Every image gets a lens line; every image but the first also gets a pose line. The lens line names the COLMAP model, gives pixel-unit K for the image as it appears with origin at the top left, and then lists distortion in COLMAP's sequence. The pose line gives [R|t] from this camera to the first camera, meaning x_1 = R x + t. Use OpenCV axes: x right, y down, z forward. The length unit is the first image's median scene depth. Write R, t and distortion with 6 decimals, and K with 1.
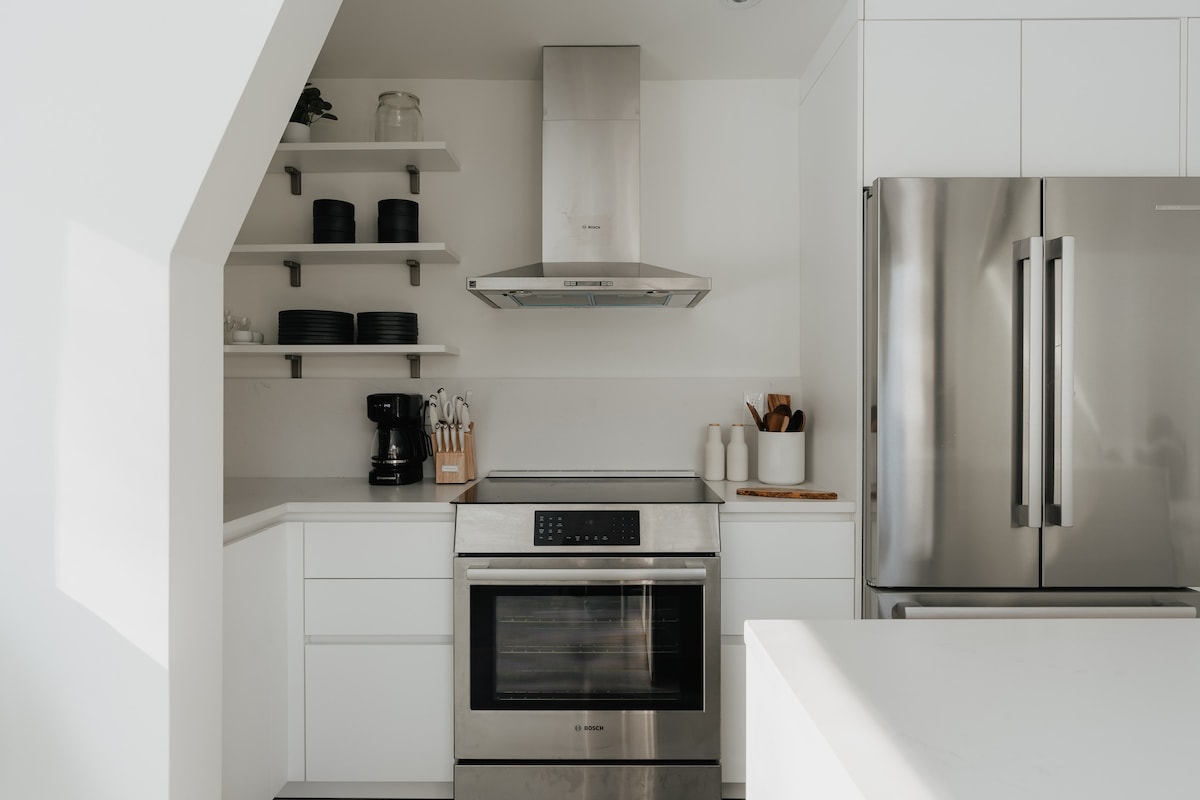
lens RADIAL K [[680.2, 0, 593.5], [0, 680.2, 397.7], [0, 0, 1]] dist [-0.003521, -0.000463]
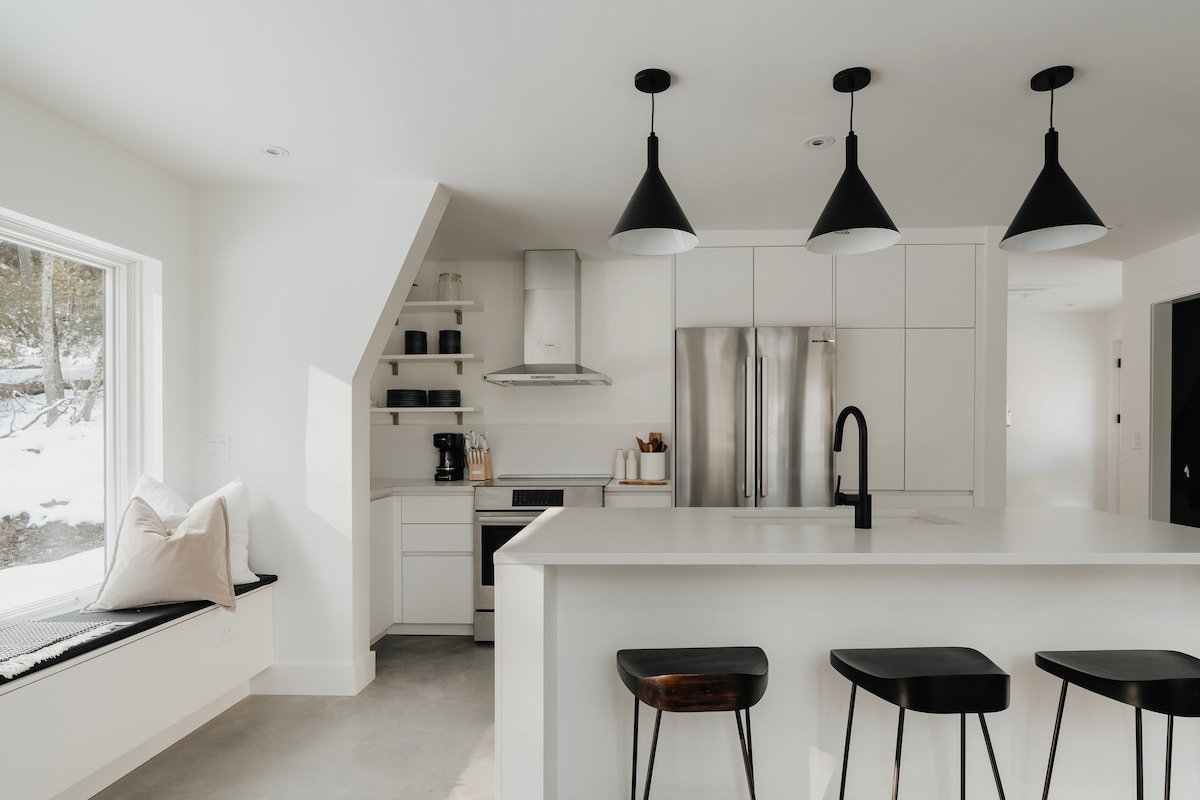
lens RADIAL K [[646.9, 0, 666.8], [0, 646.9, 435.5], [0, 0, 1]] dist [-0.020026, 0.012451]
pose [[0.999995, -0.003104, 0.000284, 0.317044], [0.003104, 0.999995, 0.000971, 0.000659], [-0.000287, -0.000970, 0.999999, -0.799971]]
